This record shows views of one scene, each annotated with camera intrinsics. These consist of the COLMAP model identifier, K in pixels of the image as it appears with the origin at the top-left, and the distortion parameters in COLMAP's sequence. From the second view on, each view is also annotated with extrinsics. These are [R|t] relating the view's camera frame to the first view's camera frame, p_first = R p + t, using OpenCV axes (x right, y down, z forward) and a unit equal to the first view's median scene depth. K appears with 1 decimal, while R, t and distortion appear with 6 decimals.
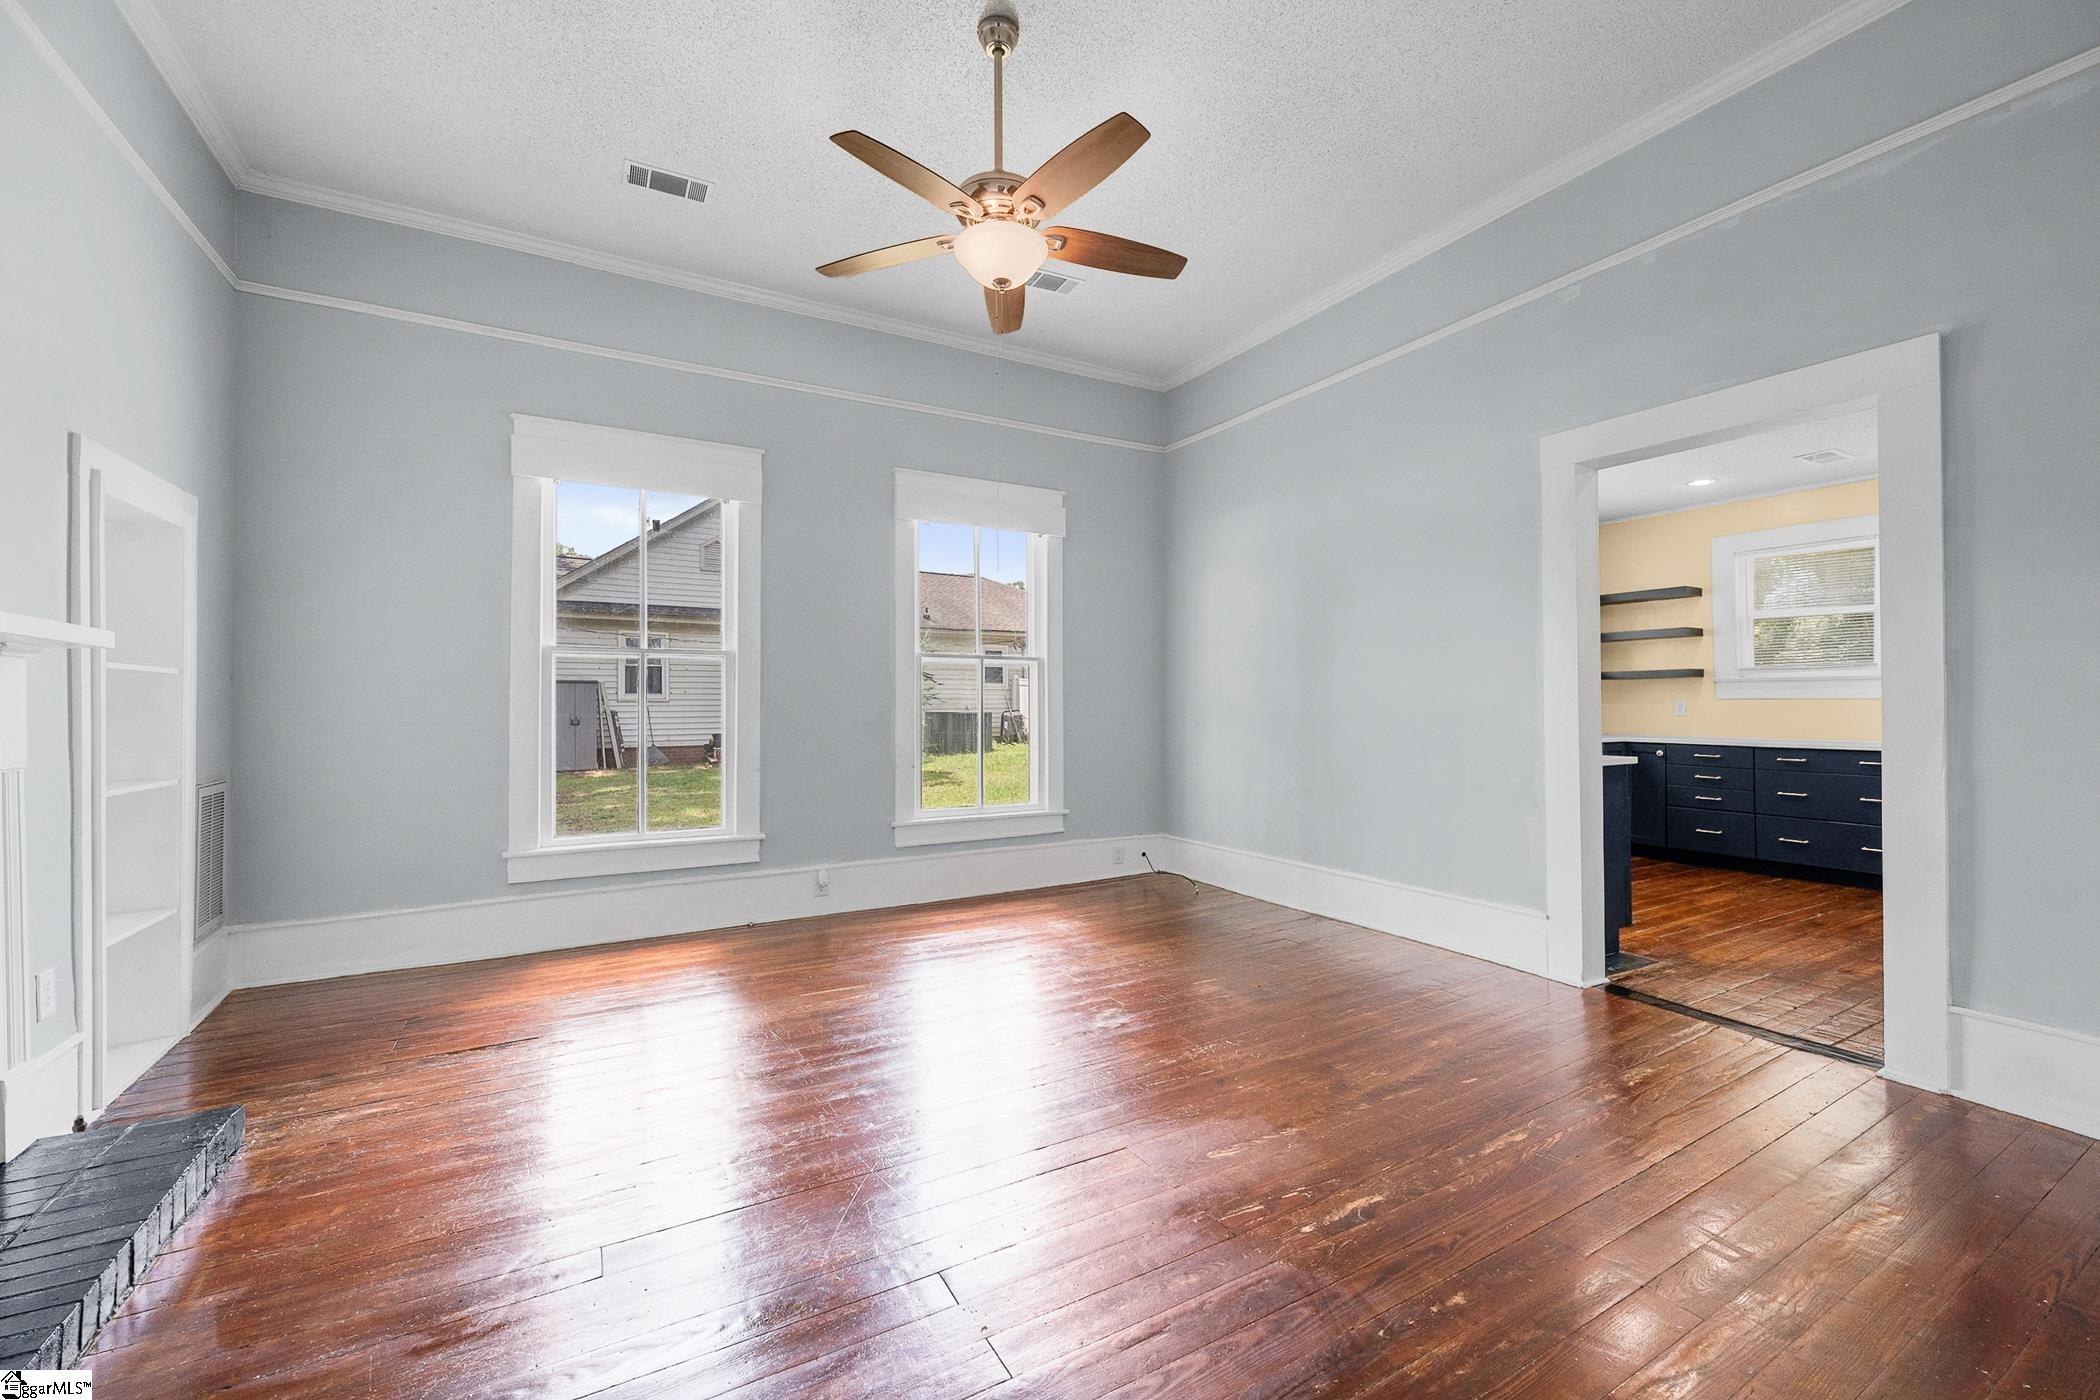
lens RADIAL K [[847.5, 0, 1053.3], [0, 847.5, 694.4], [0, 0, 1]] dist [0.002058, -0.000574]
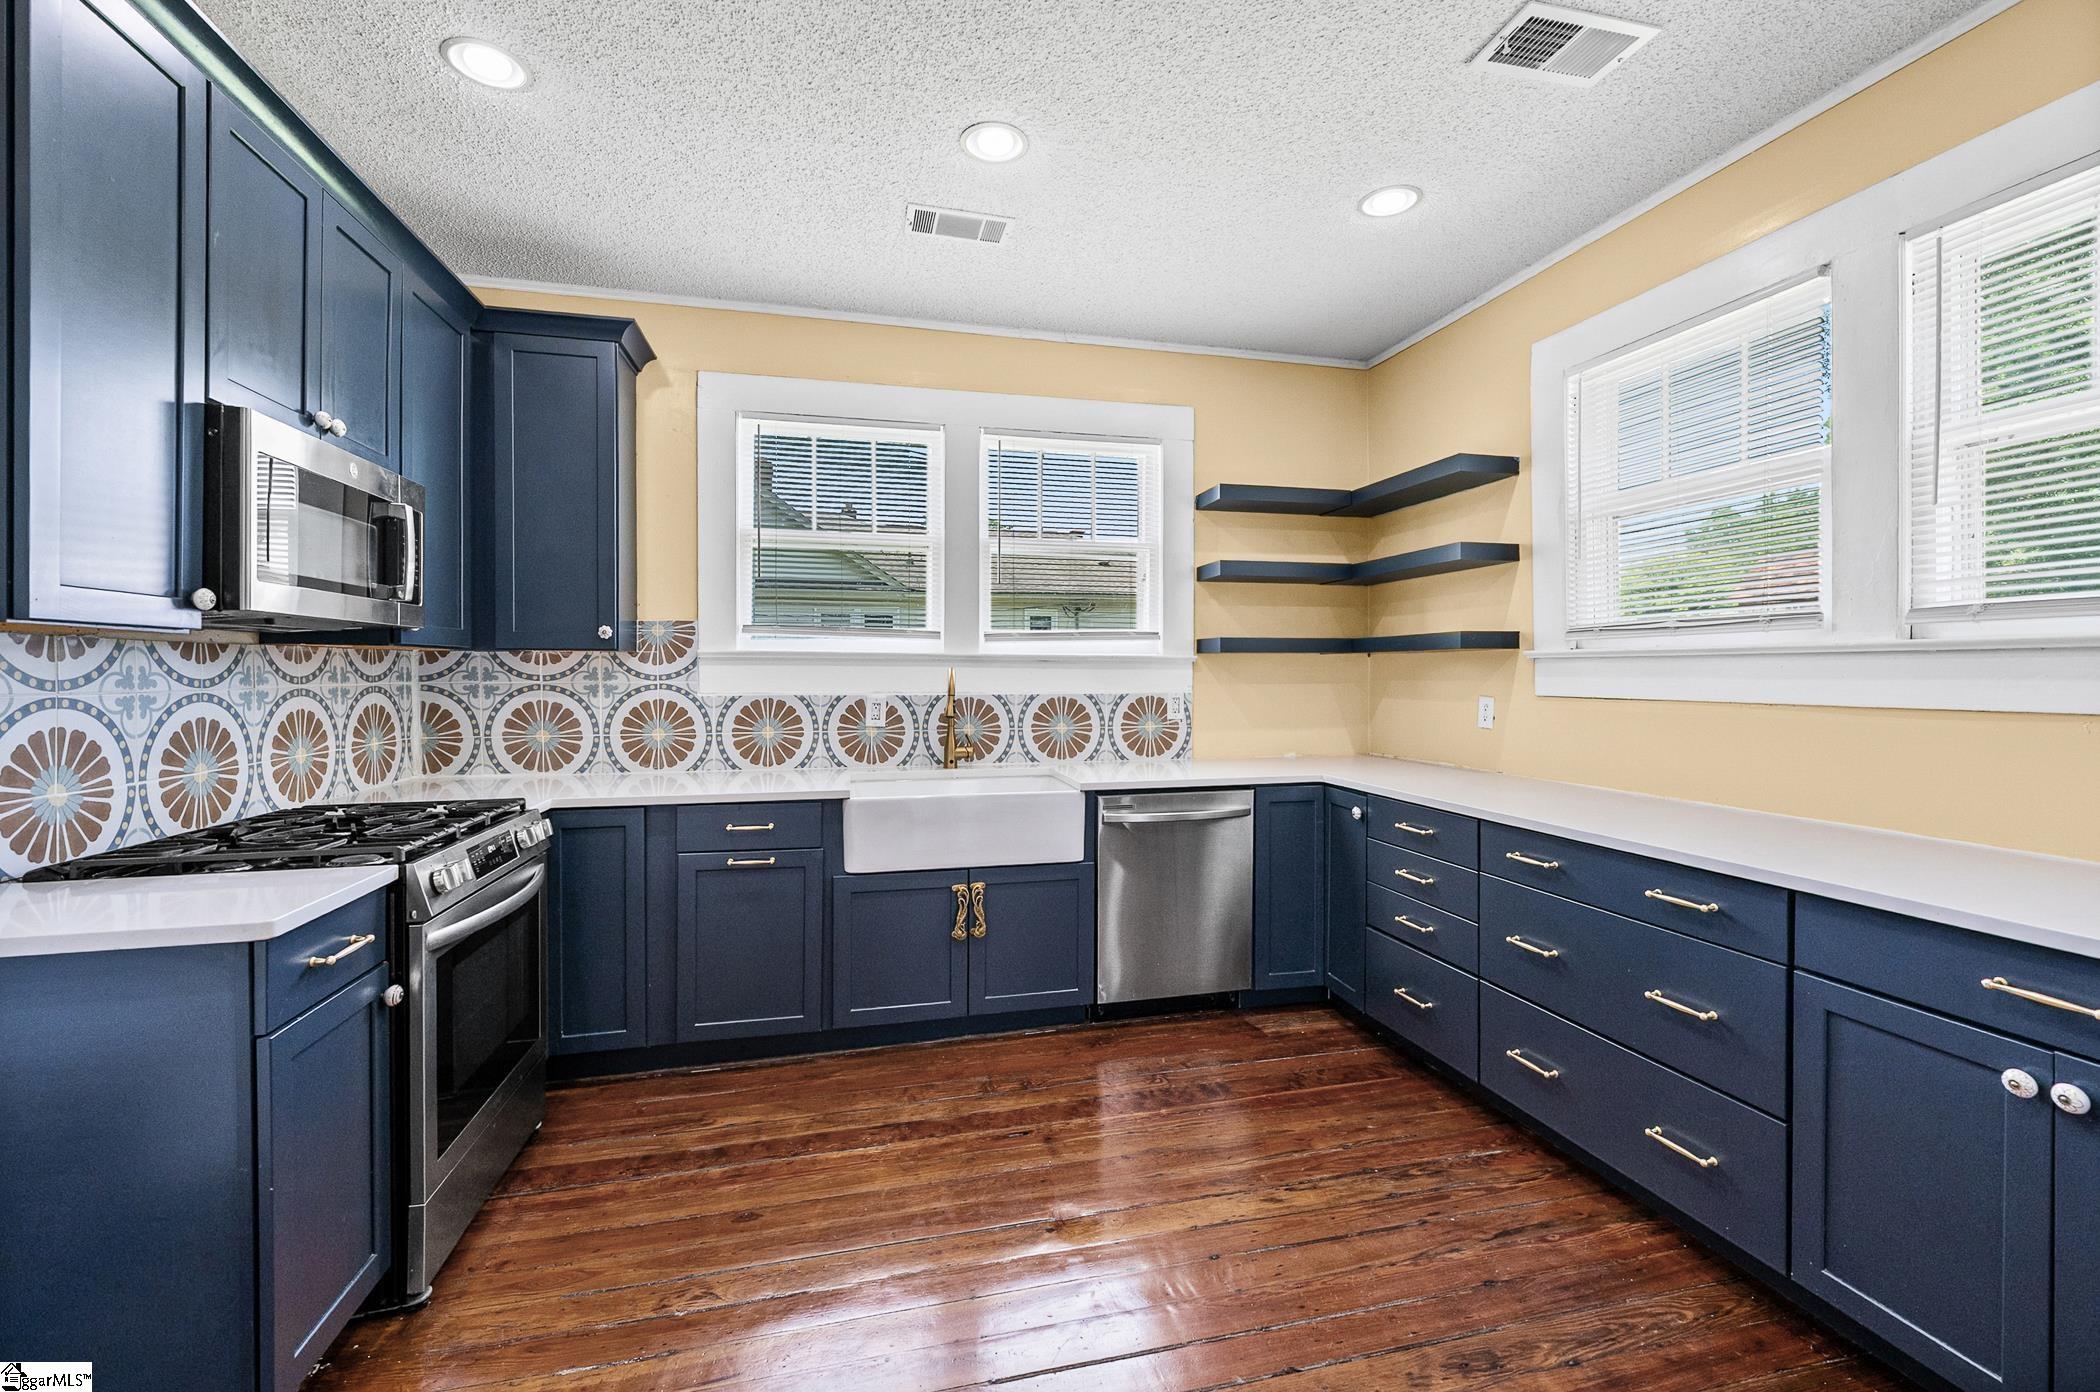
lens RADIAL K [[870.2, 0, 1053.2], [0, 870.2, 677.4], [0, 0, 1]] dist [-0.002858, -0.000103]
pose [[0.961588, 0.001147, -0.274496, 0.650728], [0.003231, 0.999875, 0.015497, -0.012762], [0.274479, -0.015788, 0.961463, 0.469053]]
